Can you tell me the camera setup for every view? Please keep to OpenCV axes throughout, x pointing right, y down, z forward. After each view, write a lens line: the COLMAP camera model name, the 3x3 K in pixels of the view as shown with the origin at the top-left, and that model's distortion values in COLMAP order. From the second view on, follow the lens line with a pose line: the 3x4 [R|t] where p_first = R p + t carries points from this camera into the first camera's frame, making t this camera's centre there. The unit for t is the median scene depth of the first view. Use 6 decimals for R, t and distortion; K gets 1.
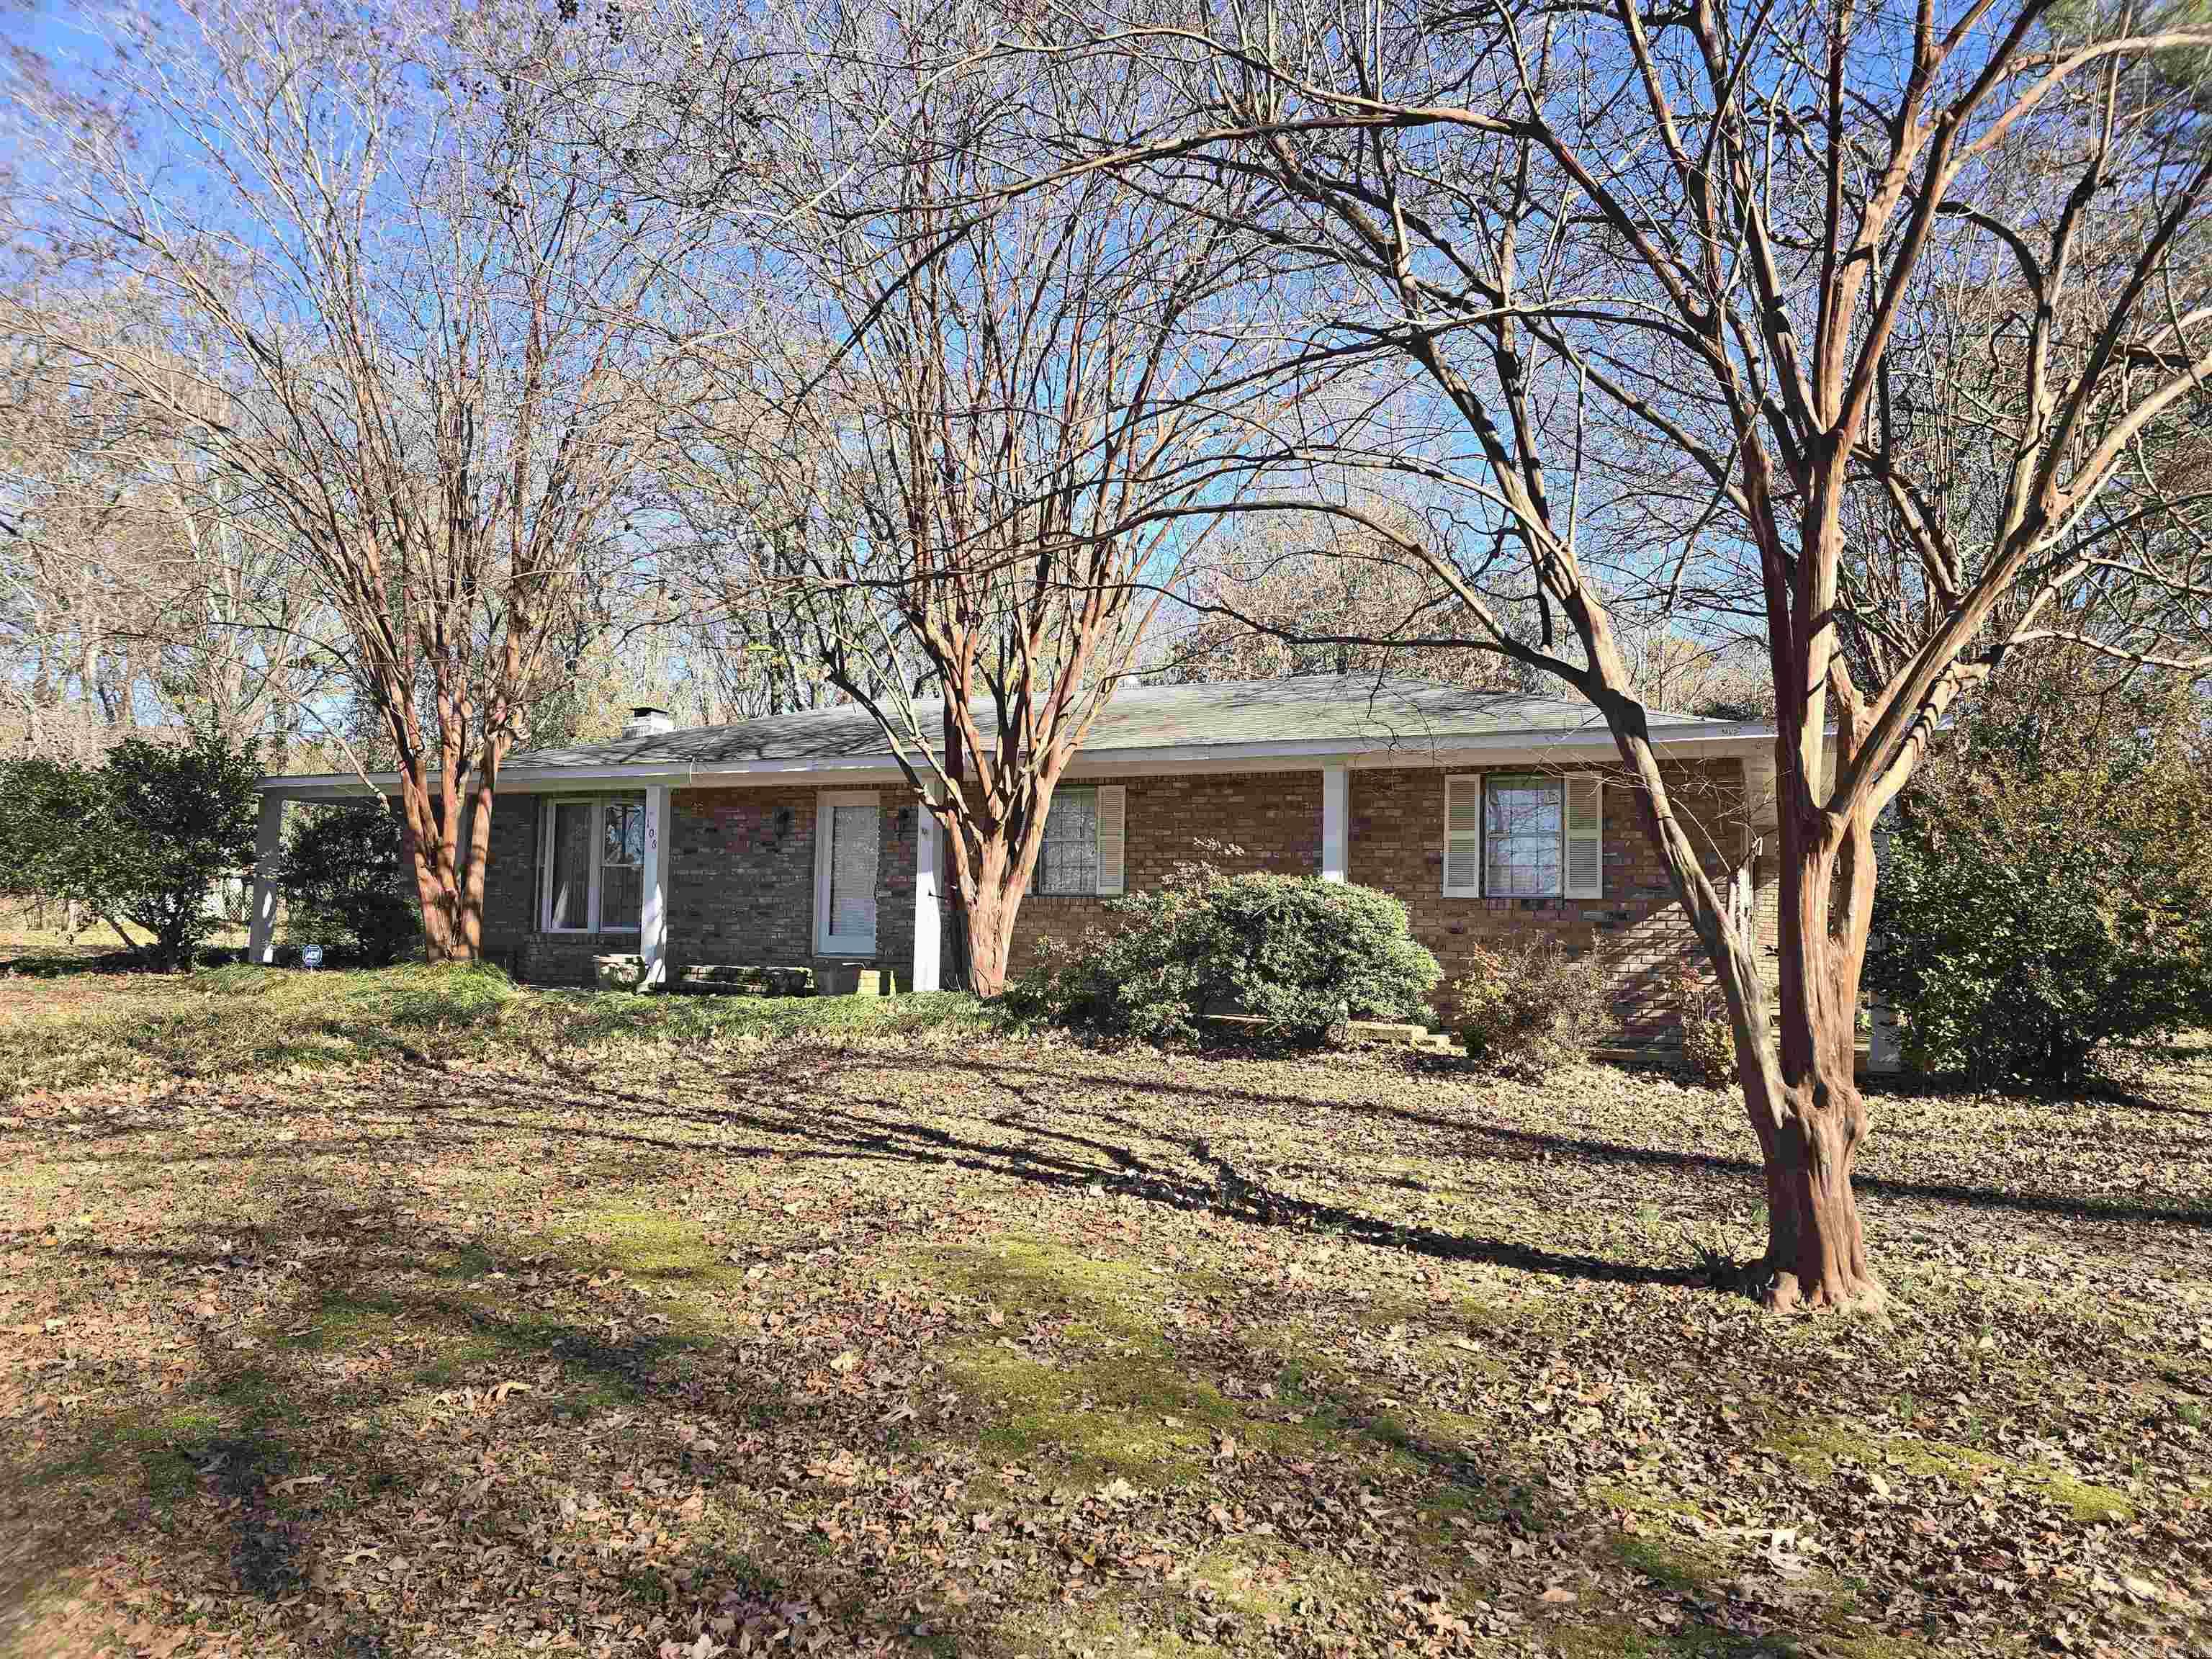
lens RADIAL K [[1480.9, 0, 1106.5], [0, 1480.9, 827.1], [0, 0, 1]] dist [-0.008368, -0.003604]
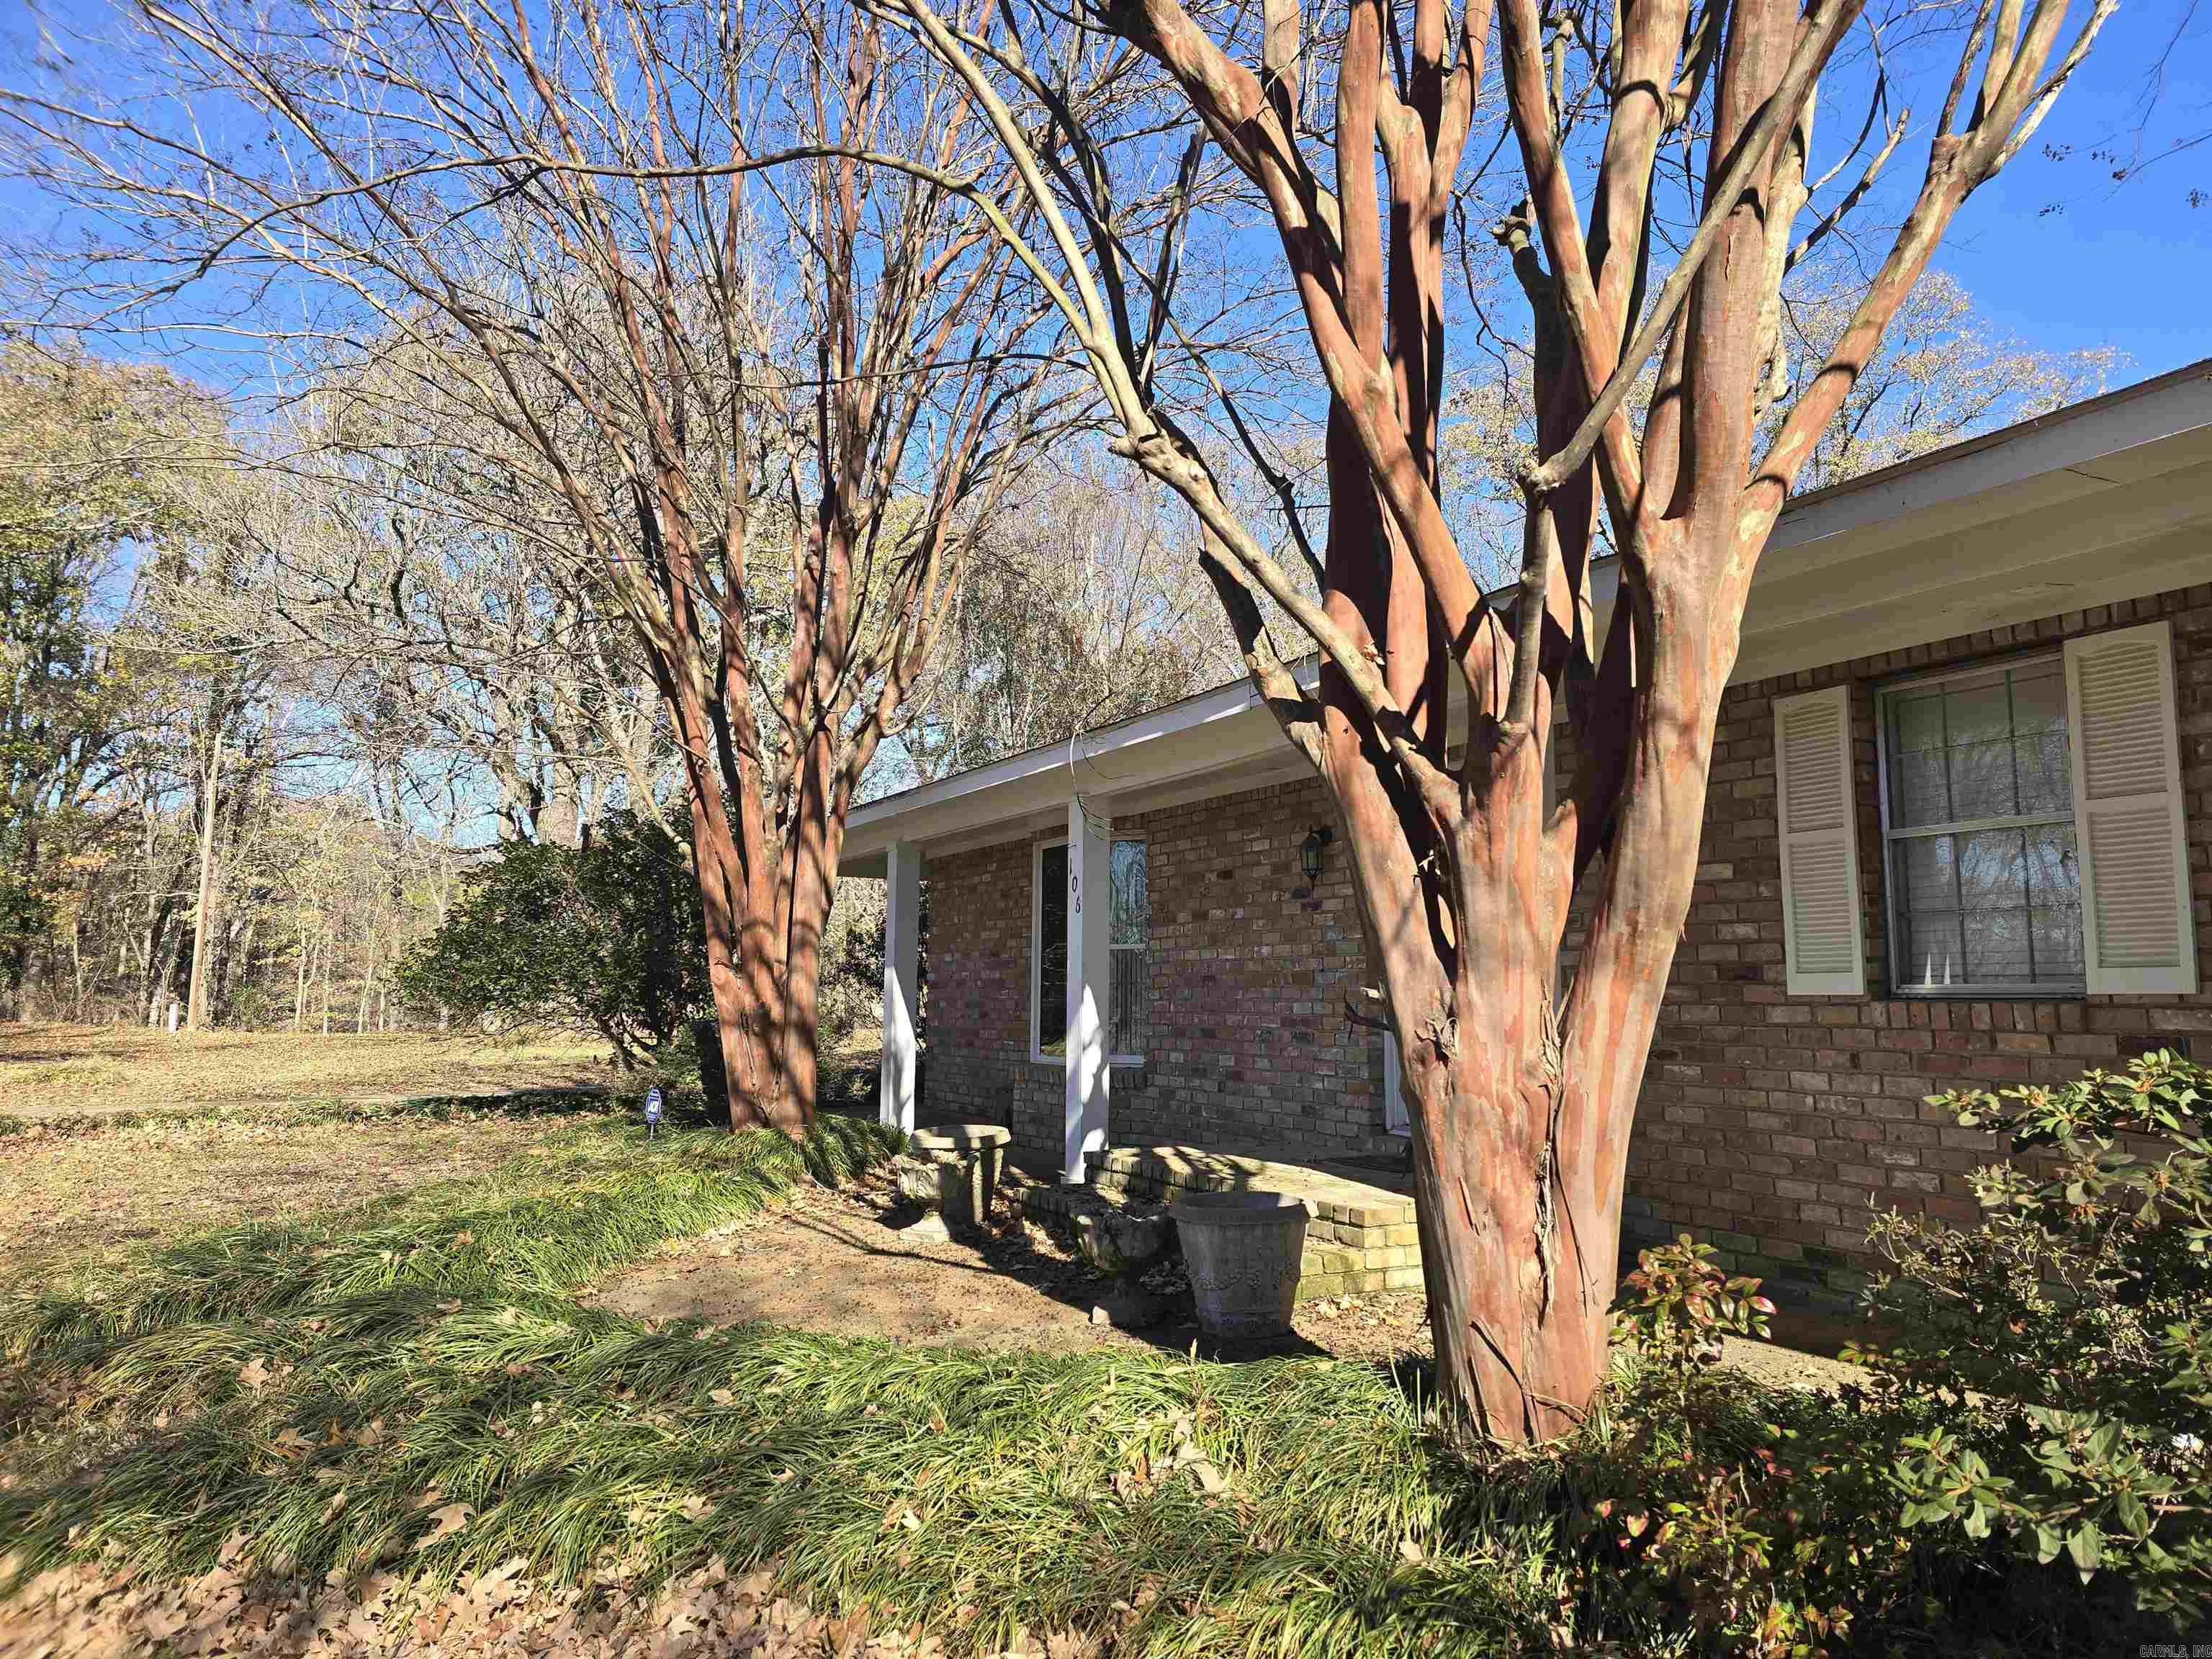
lens RADIAL K [[1480.9, 0, 1111.6], [0, 1480.9, 828.0], [0, 0, 1]] dist [-0.008368, -0.003604]
pose [[0.776383, -0.093951, -0.623219, 0.027691], [0.073962, 0.995576, -0.057945, 0.022791], [0.625906, -0.001107, 0.779898, 0.760089]]
